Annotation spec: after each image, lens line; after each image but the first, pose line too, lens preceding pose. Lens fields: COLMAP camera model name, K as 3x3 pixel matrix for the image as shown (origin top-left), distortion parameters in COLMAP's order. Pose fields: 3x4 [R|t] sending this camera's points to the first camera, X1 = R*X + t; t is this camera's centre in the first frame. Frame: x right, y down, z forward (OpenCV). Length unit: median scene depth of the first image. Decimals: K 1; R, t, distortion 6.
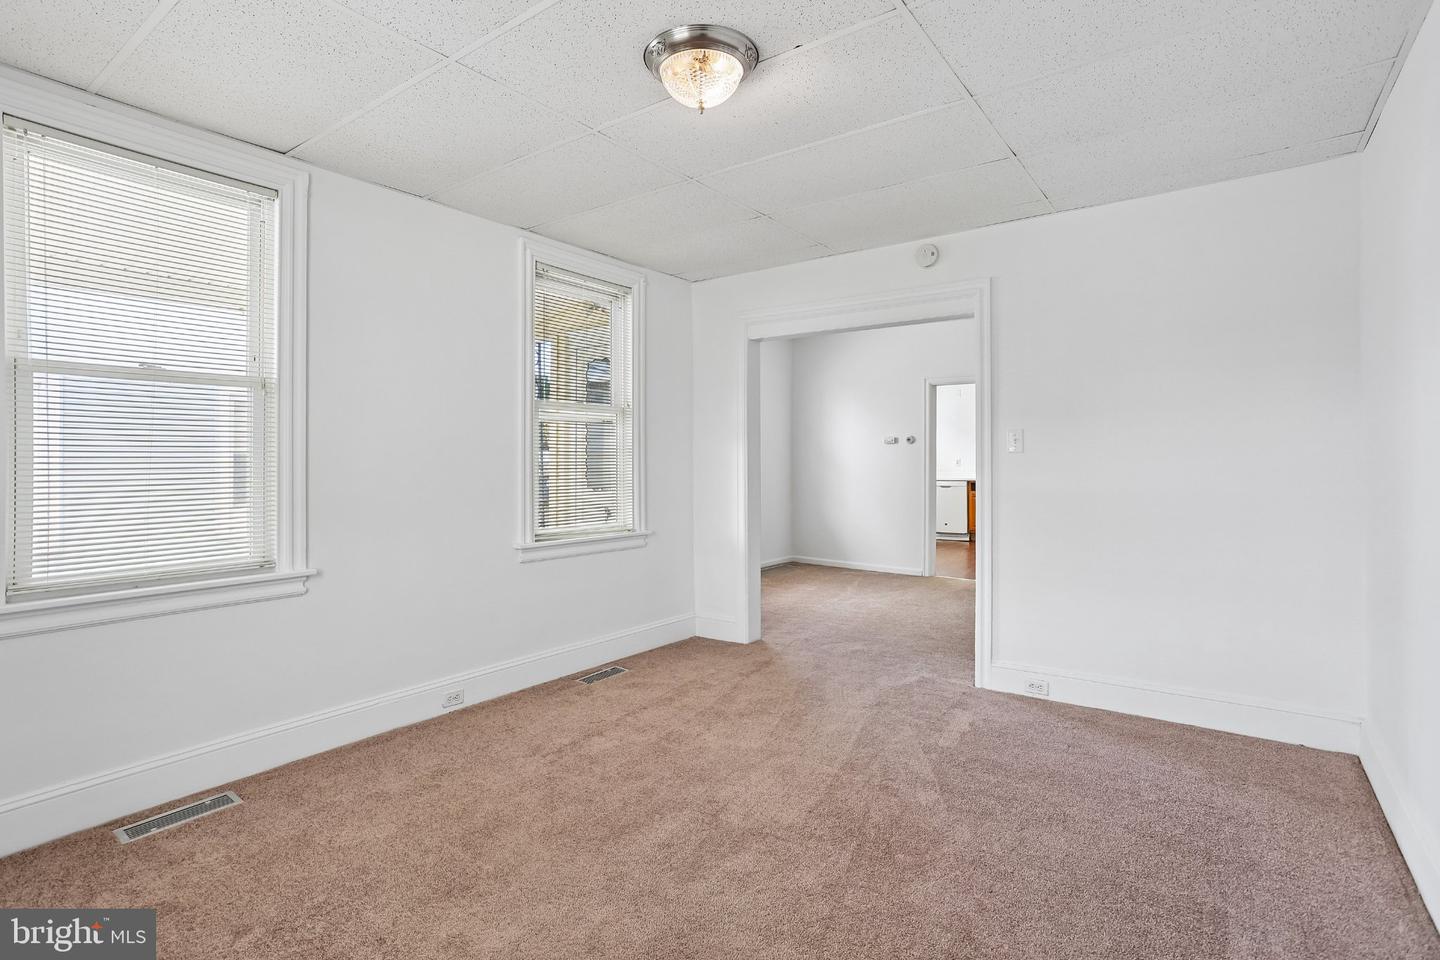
lens RADIAL K [[719.9, 0, 720.9], [0, 719.9, 457.6], [0, 0, 1]] dist [-0.000764, 0.000269]
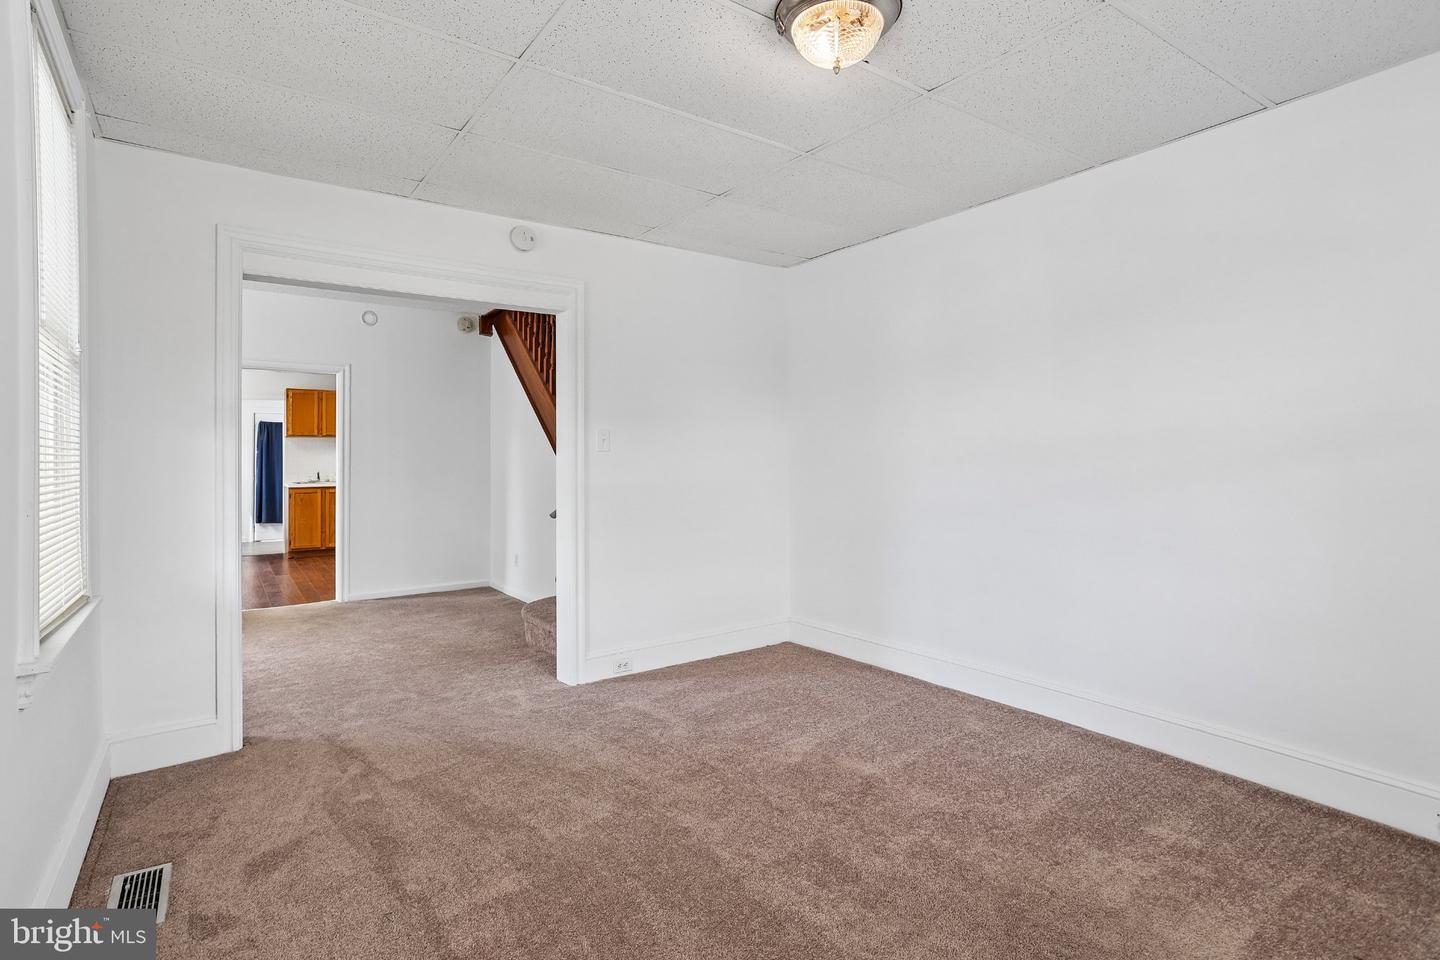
lens RADIAL K [[719.9, 0, 720.9], [0, 719.9, 457.6], [0, 0, 1]] dist [-0.000764, 0.000269]
pose [[0.312657, 0.002227, 0.949864, -0.551733], [0.005453, 0.999977, -0.004140, 0.006890], [-0.949851, 0.006474, 0.312637, 0.505404]]
